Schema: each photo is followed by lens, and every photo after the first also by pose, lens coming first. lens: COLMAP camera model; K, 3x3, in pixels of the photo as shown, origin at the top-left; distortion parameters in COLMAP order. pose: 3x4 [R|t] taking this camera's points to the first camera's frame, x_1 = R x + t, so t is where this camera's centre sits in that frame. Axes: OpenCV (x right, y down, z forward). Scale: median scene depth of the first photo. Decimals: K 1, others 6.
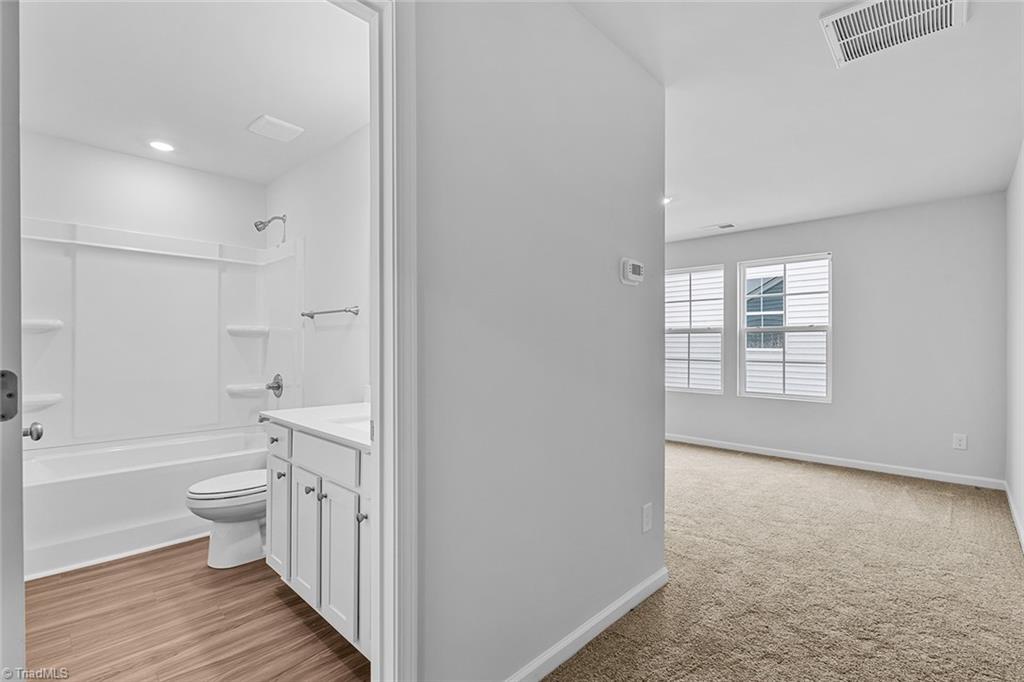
lens RADIAL K [[455.9, 0, 509.8], [0, 455.9, 346.9], [0, 0, 1]] dist [-0.006258, -0.000838]
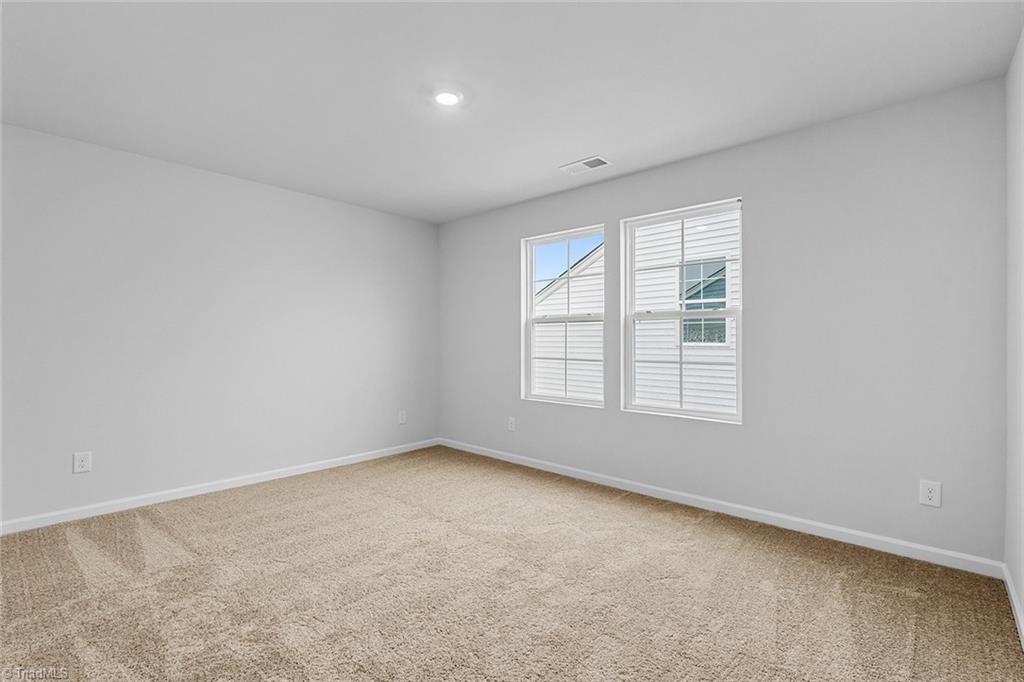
lens RADIAL K [[455.9, 0, 508.3], [0, 455.9, 346.9], [0, 0, 1]] dist [-0.006258, -0.000838]
pose [[0.999515, -0.008008, 0.030080, 0.318251], [0.007772, 0.999938, 0.007938, 0.002102], [-0.030142, -0.007700, 0.999516, 0.317371]]
